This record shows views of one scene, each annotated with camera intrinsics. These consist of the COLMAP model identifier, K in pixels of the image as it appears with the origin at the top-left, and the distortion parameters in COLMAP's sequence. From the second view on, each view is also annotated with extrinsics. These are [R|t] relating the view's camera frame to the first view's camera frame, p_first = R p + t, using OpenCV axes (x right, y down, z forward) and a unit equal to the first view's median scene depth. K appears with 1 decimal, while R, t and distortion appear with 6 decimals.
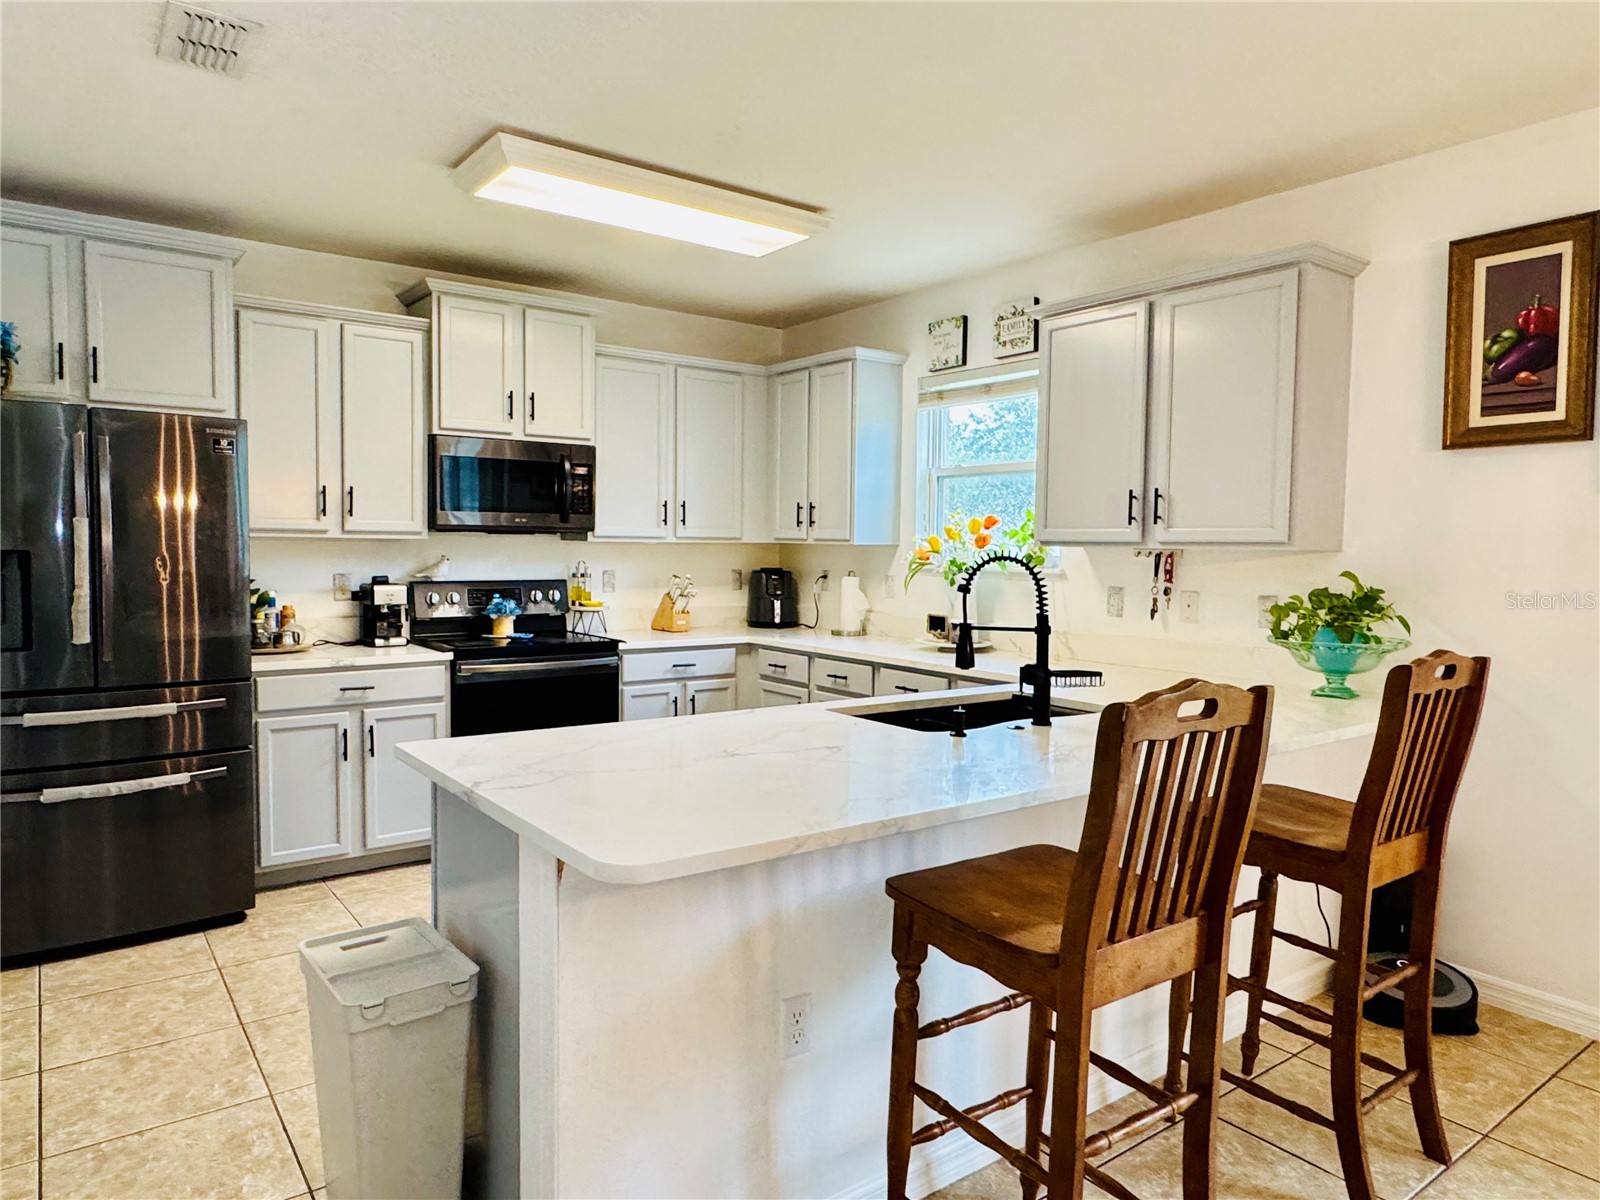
lens RADIAL K [[1020.1, 0, 800.0], [0, 1020.1, 596.6], [0, 0, 1]] dist [-0.000320, -0.000091]
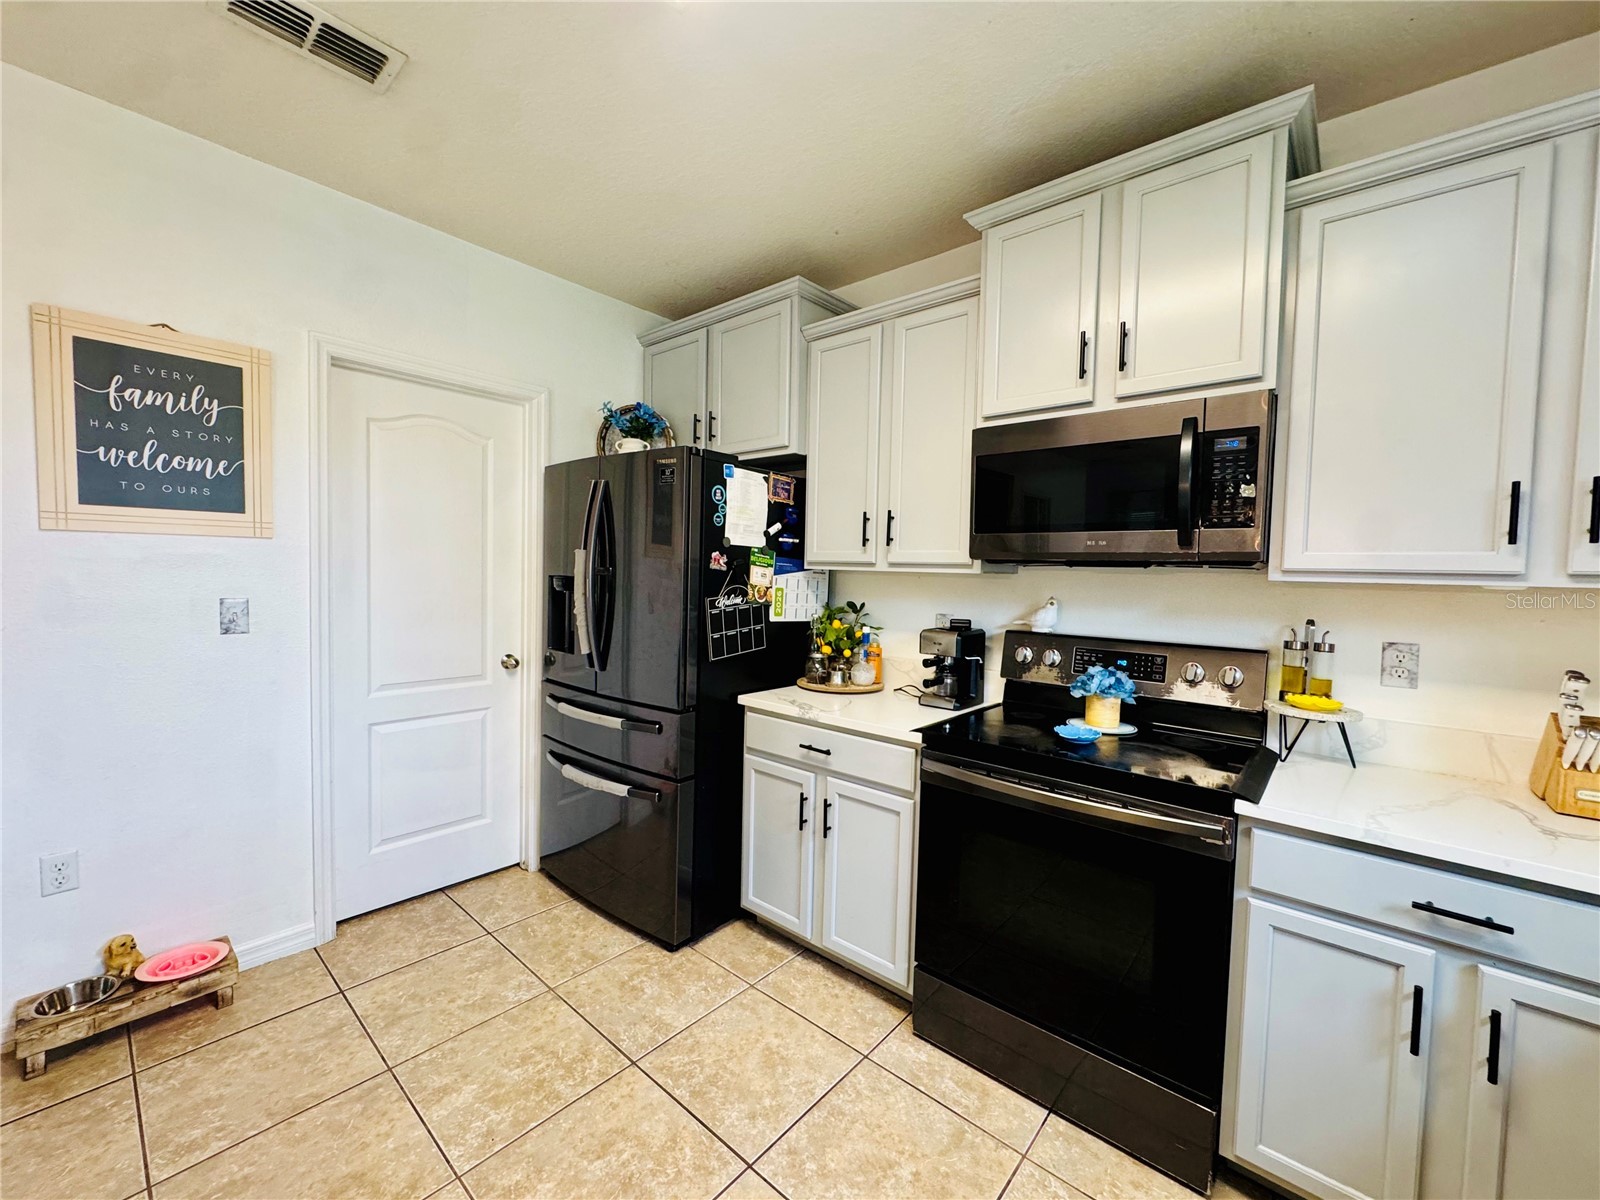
lens RADIAL K [[642.2, 0, 795.2], [0, 642.2, 598.6], [0, 0, 1]] dist [-0.006102, 0.000963]
pose [[0.206656, 0.036549, -0.977731, 0.063423], [-0.072161, 0.997150, 0.022023, -0.038675], [0.975749, 0.066003, 0.208705, 0.770060]]
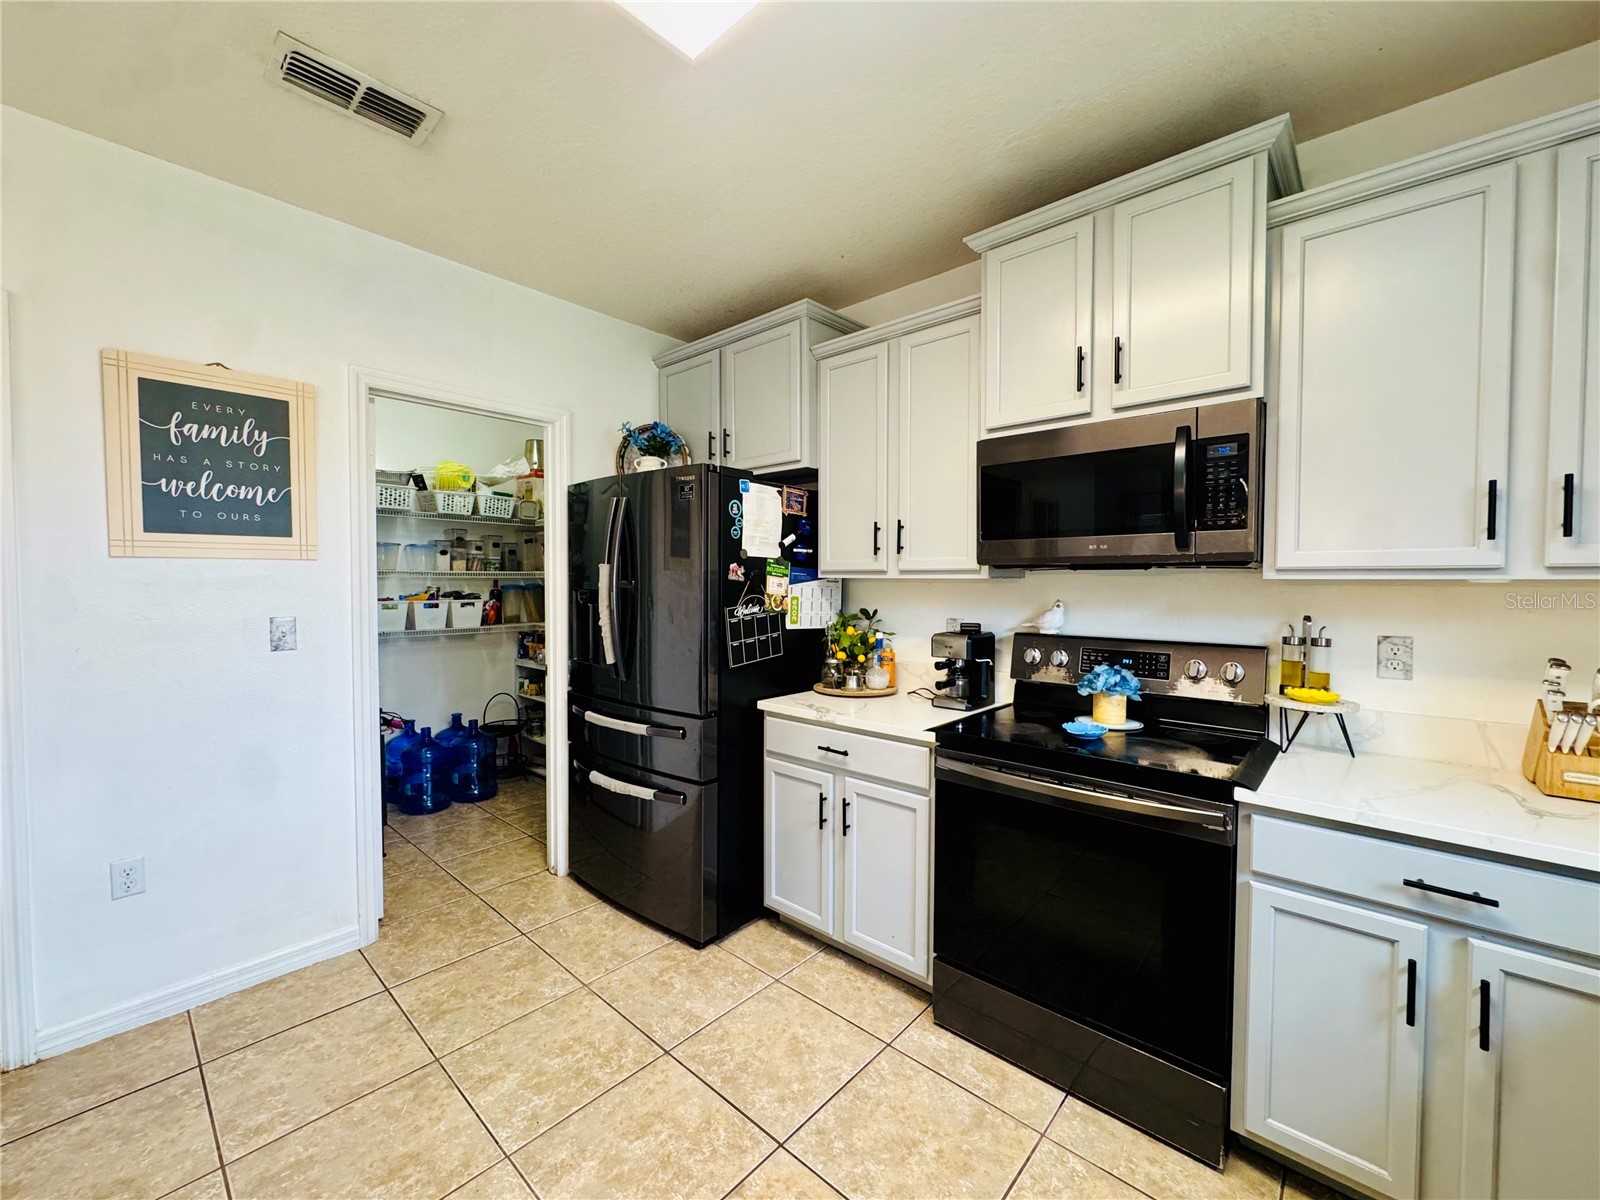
lens RADIAL K [[642.2, 0, 795.3], [0, 642.2, 599.2], [0, 0, 1]] dist [-0.006102, 0.000963]
pose [[0.189940, 0.018155, -0.981628, 0.083837], [-0.050828, 0.998670, 0.008636, -0.037535], [0.980479, 0.048254, 0.190610, 0.762626]]
